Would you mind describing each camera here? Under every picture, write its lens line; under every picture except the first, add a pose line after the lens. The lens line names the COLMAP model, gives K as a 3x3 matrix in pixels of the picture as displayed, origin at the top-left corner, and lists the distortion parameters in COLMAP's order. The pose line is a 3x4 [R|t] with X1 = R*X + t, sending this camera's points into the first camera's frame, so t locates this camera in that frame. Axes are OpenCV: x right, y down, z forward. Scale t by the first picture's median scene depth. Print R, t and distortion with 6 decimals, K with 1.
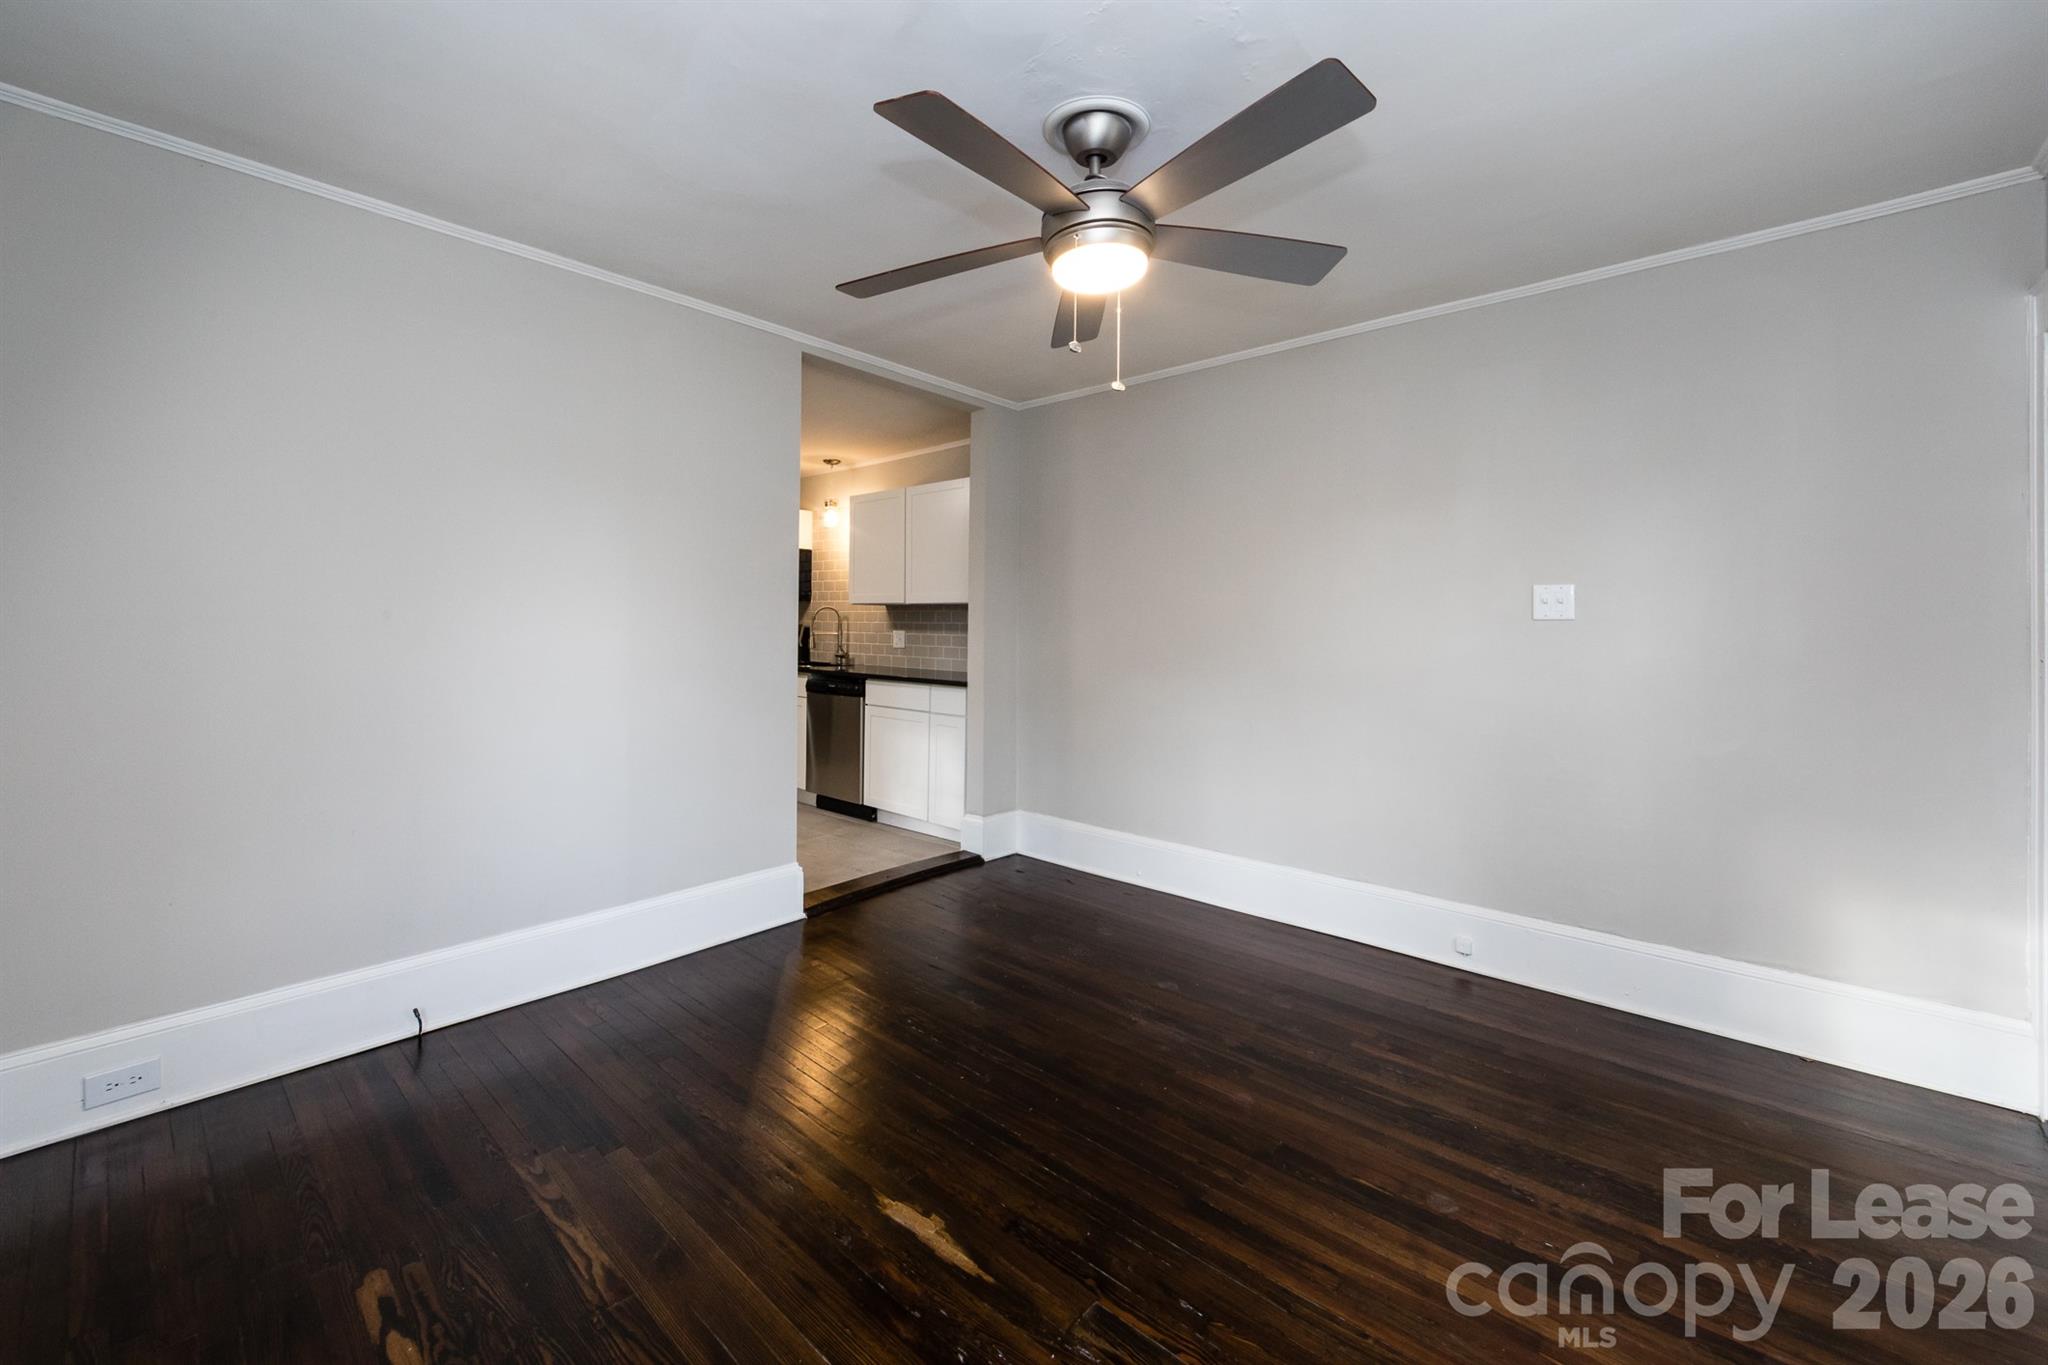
lens RADIAL K [[812.4, 0, 1102.4], [0, 812.4, 625.9], [0, 0, 1]] dist [-0.000297, 0.000080]
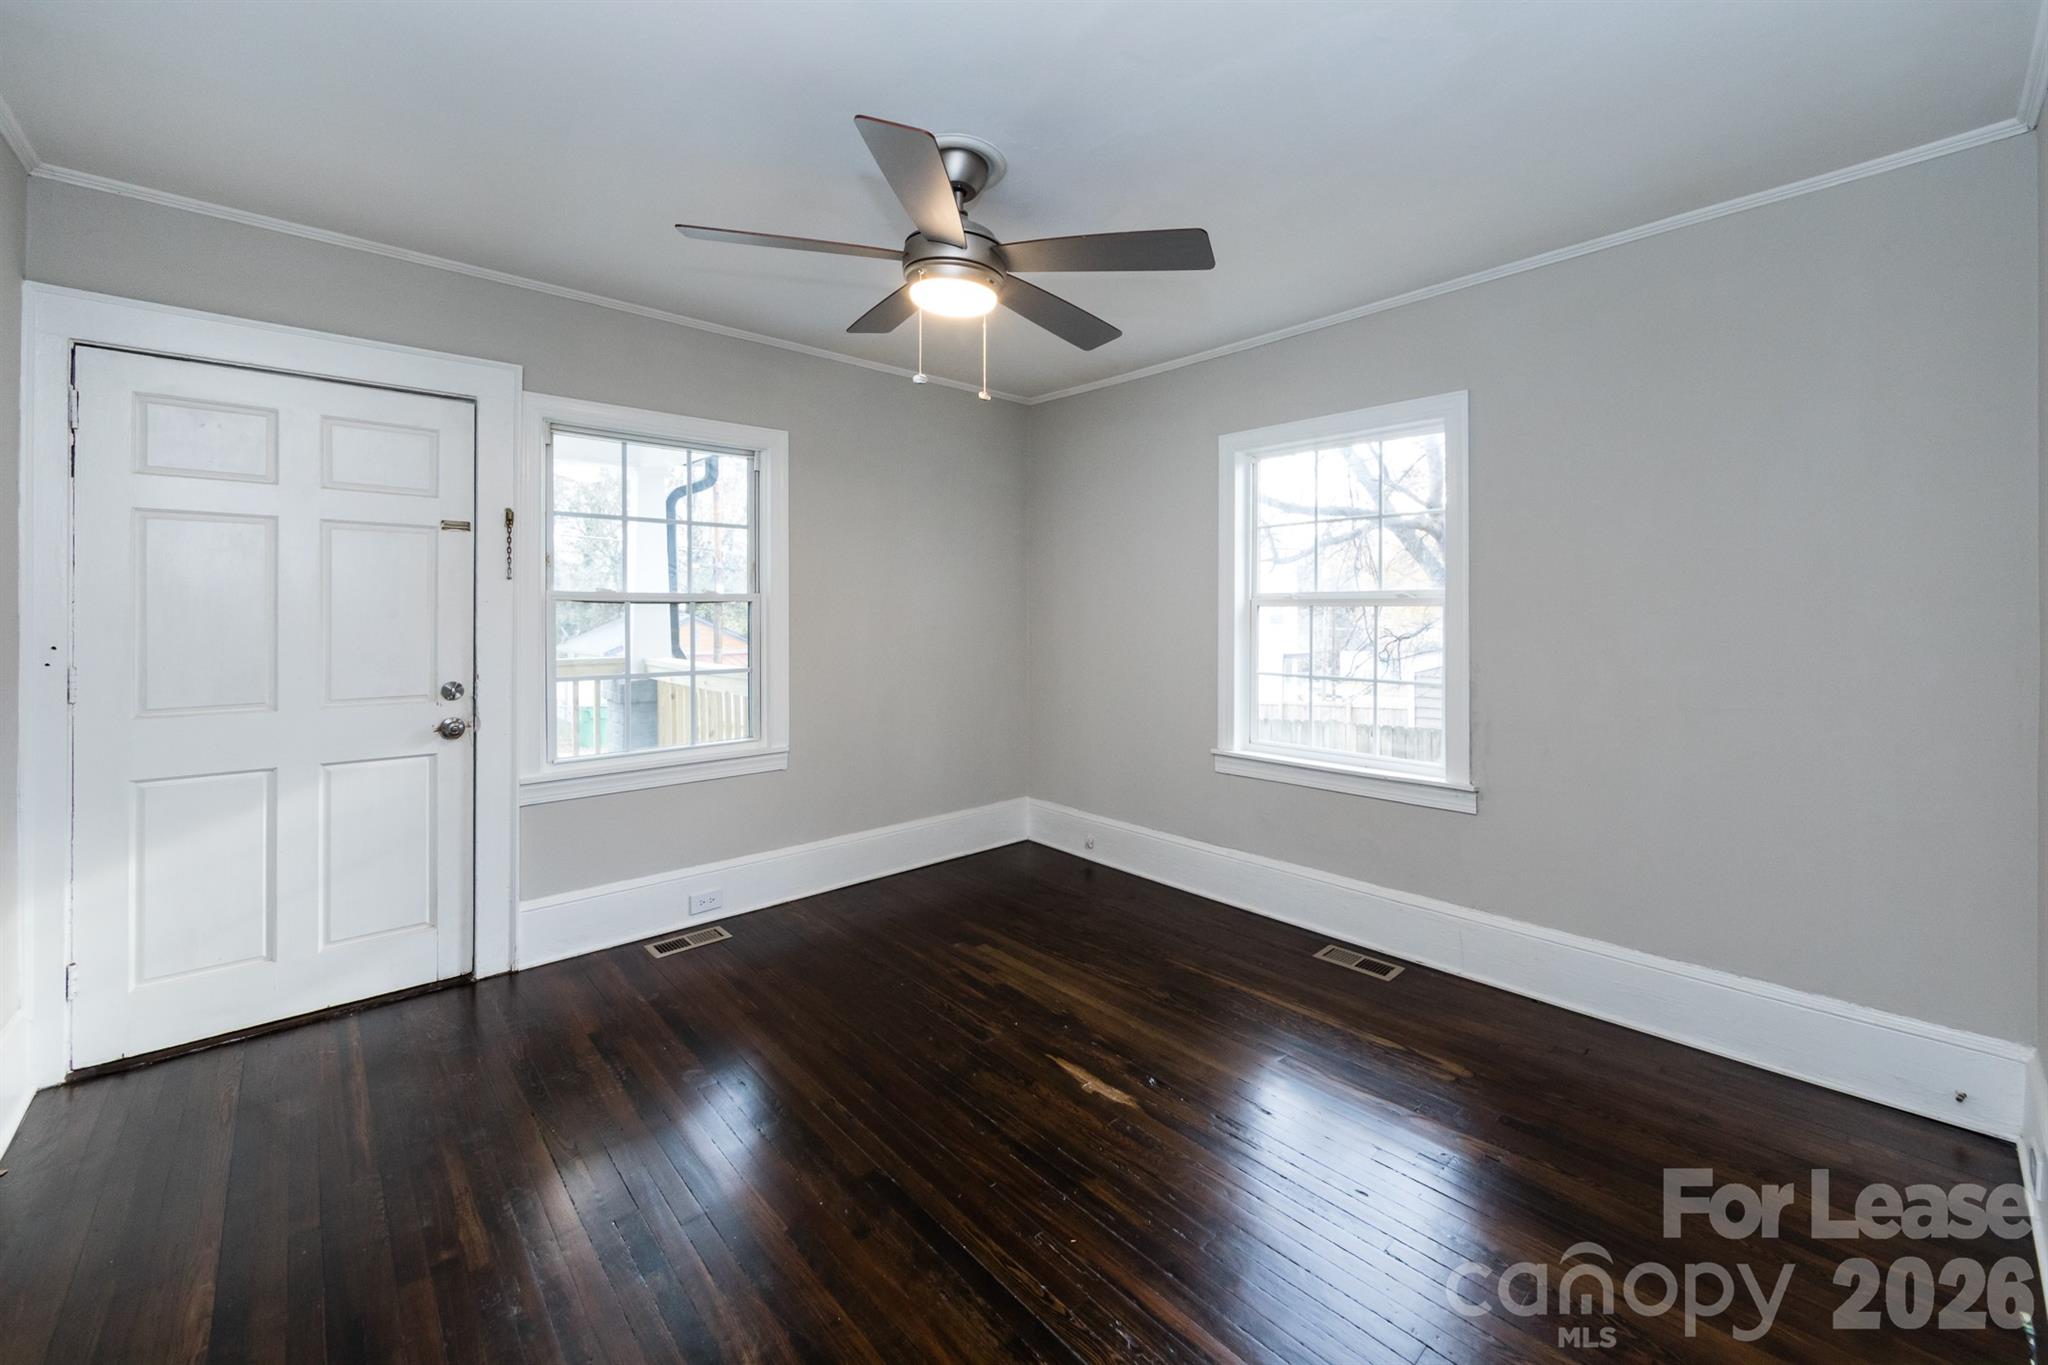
lens RADIAL K [[806.1, 0, 1066.2], [0, 806.1, 612.1], [0, 0, 1]] dist [0.002502, 0.000205]
pose [[-0.988282, -0.007033, 0.152480, -0.313065], [-0.007251, 0.999973, -0.000876, -0.013041], [-0.152470, -0.001971, -0.988306, 1.970315]]
